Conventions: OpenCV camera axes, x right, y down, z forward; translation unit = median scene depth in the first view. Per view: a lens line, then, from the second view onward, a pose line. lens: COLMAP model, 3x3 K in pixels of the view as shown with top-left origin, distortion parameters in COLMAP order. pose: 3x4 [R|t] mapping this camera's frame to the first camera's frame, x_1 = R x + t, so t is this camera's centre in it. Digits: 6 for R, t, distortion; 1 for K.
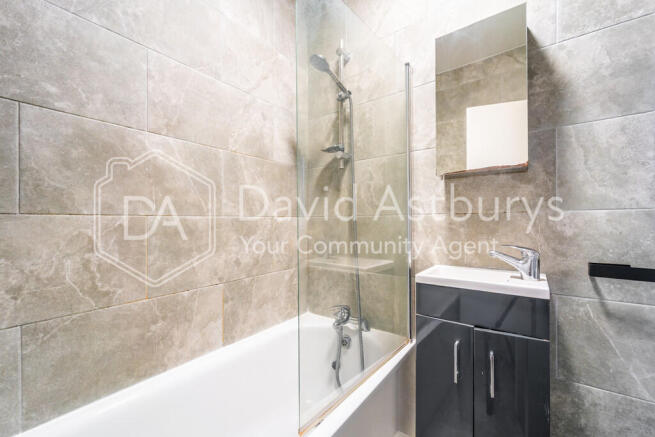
lens RADIAL K [[260.5, 0, 325.6], [0, 260.5, 220.5], [0, 0, 1]] dist [0.000712, -0.000052]
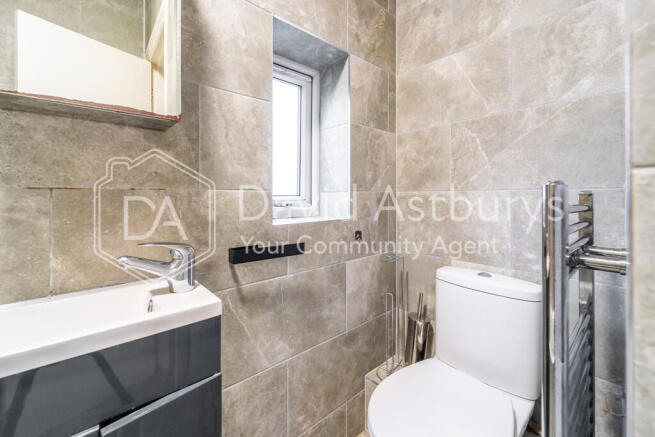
lens RADIAL K [[260.5, 0, 304.2], [0, 260.5, 196.1], [0, 0, 1]] dist [0.000712, -0.000052]
pose [[0.180149, 0.001812, 0.983638, 0.179043], [-0.006572, 0.999978, -0.000639, -0.019834], [-0.983617, -0.006349, 0.180157, 0.587030]]
